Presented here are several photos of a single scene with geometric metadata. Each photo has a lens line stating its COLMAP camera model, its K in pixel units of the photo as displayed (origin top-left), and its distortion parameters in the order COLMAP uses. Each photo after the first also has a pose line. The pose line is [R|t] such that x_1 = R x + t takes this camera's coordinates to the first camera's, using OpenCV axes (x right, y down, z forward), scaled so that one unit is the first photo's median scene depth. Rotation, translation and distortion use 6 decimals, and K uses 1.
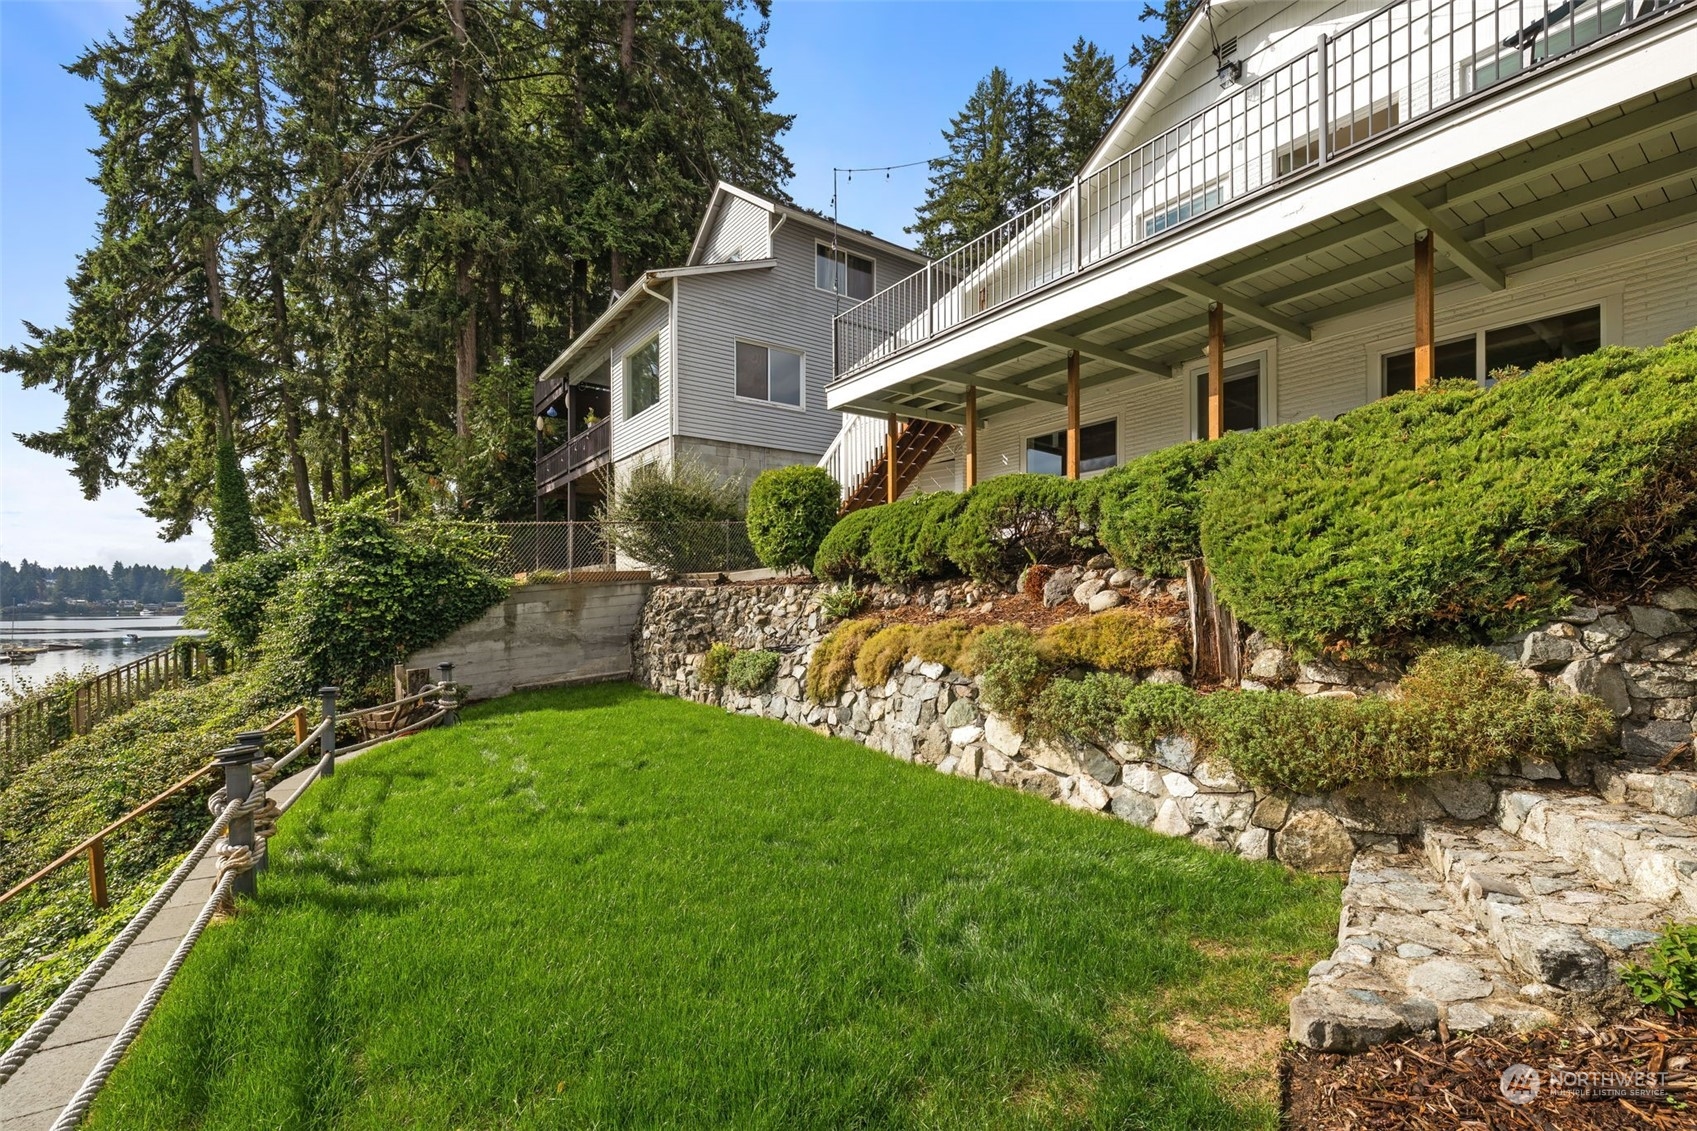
lens RADIAL K [[755.2, 0, 838.3], [0, 755.2, 577.6], [0, 0, 1]] dist [0.003714, -0.000111]
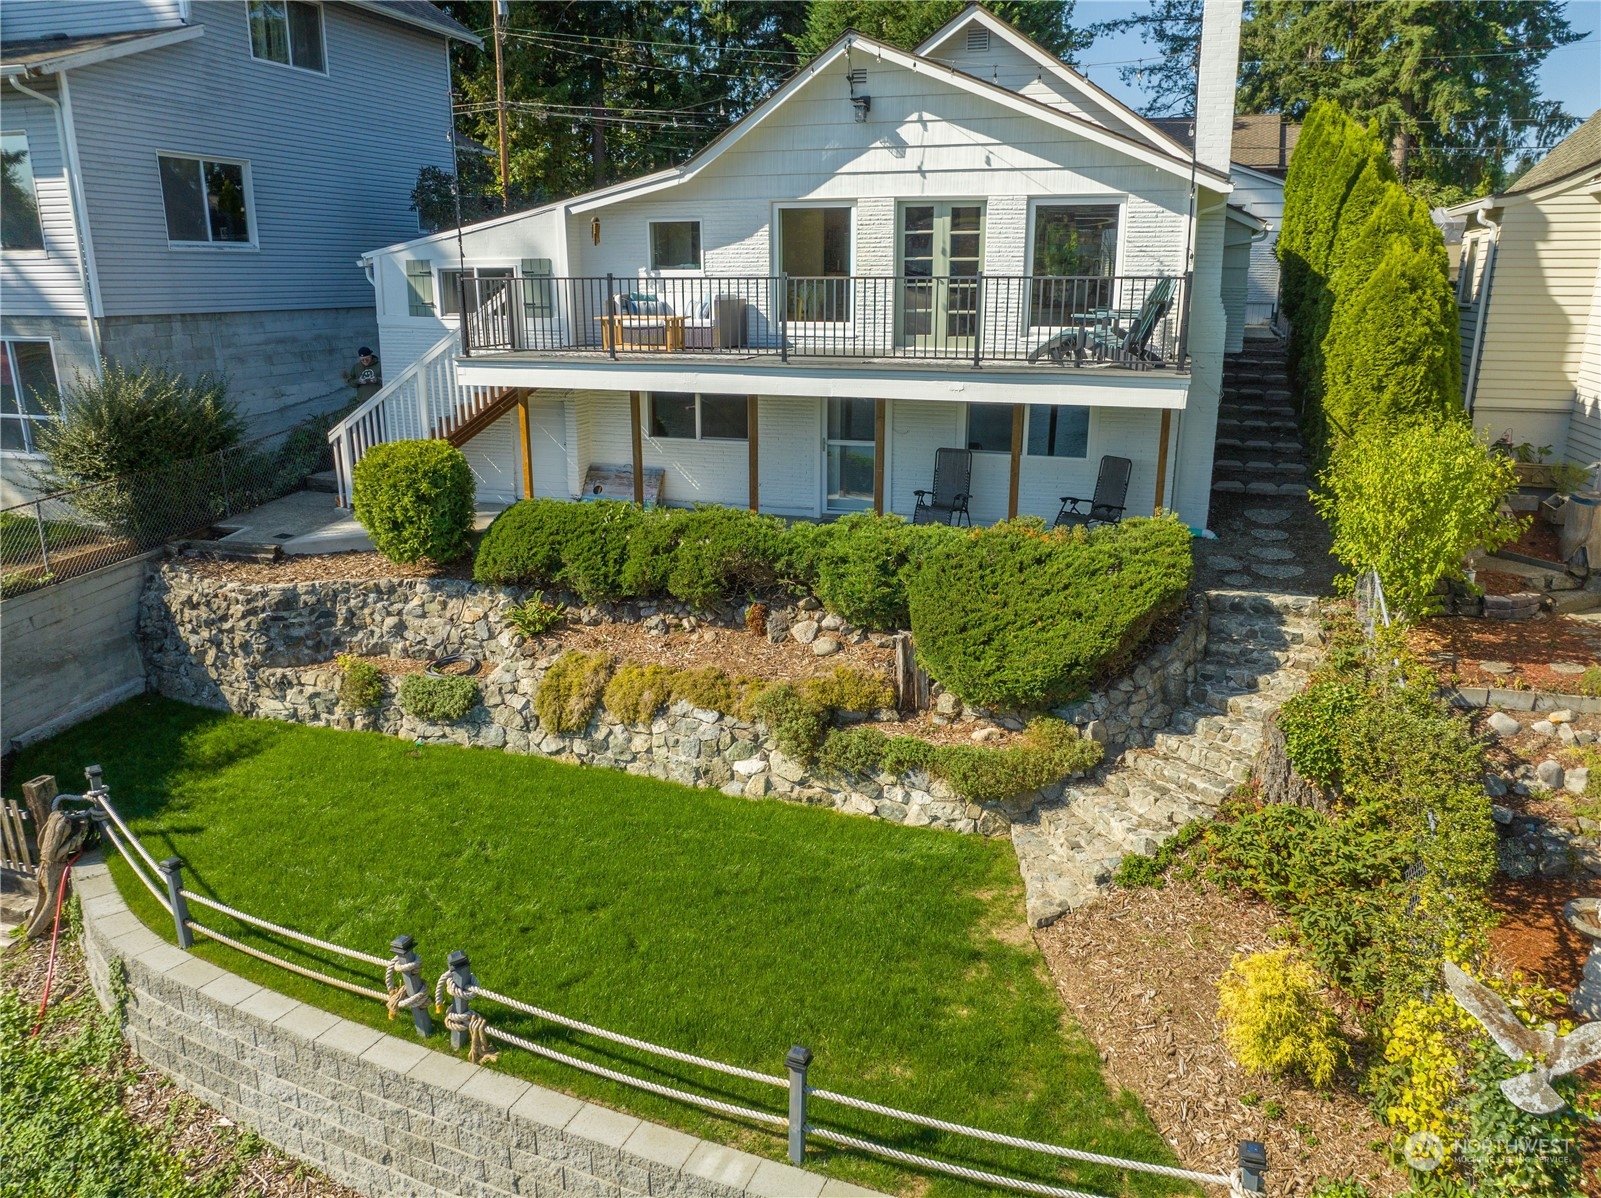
lens RADIAL K [[1158.9, 0, 800.7], [0, 1158.9, 597.8], [0, 0, 1]] dist [-0.021749, 0.000704]
pose [[0.807941, -0.143509, 0.571521, -0.869111], [-0.021600, 0.962026, 0.272101, -0.625521], [-0.588867, -0.232187, 0.774161, -0.561652]]
